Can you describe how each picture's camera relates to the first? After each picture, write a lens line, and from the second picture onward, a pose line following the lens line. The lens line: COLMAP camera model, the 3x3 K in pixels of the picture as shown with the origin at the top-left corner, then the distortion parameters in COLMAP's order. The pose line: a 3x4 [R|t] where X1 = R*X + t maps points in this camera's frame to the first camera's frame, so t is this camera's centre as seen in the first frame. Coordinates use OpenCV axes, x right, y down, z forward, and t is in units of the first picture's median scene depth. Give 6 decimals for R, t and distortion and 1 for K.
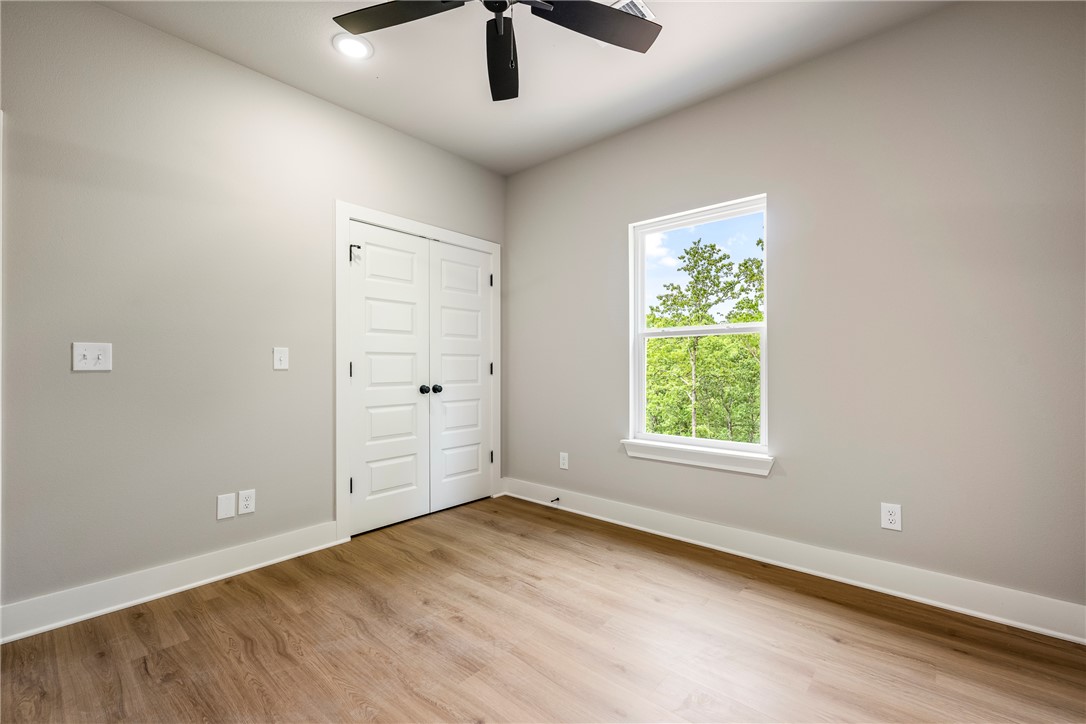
lens RADIAL K [[467.3, 0, 540.5], [0, 467.3, 364.2], [0, 0, 1]] dist [-0.000171, -0.000114]
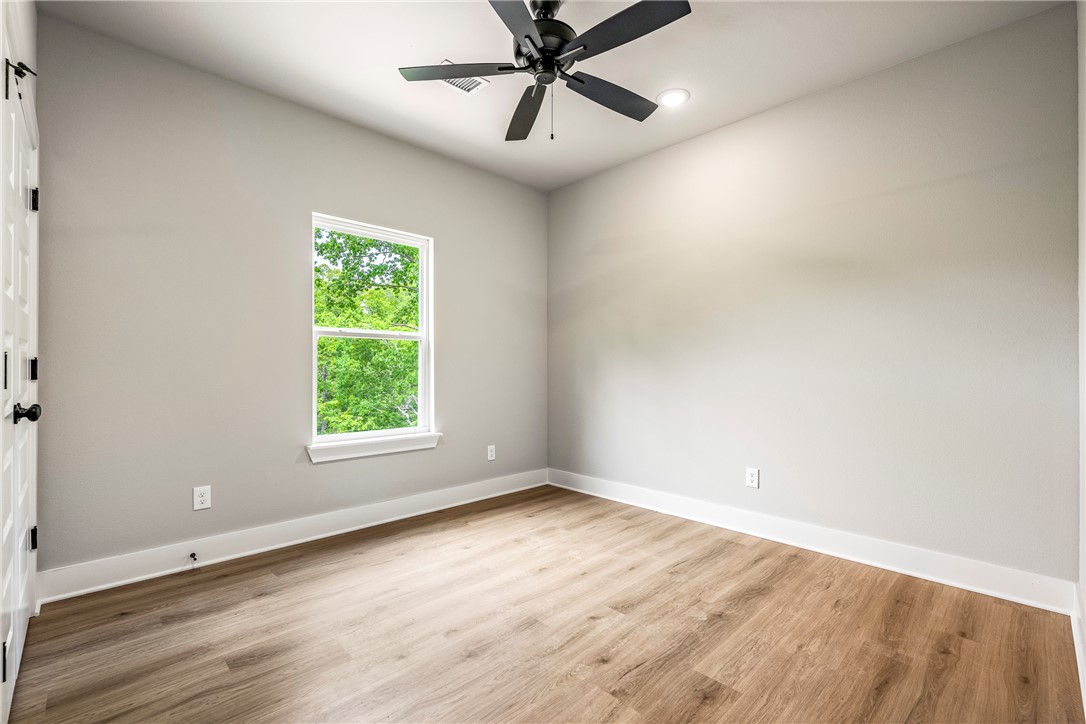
lens RADIAL K [[488.2, 0, 543.0], [0, 488.2, 362.0], [0, 0, 1]] dist [-0.001191, 0.000204]
pose [[0.064148, 0.012621, 0.997861, -0.839016], [-0.007009, 0.999901, -0.012196, 0.005672], [-0.997916, -0.006212, 0.064230, 0.546101]]
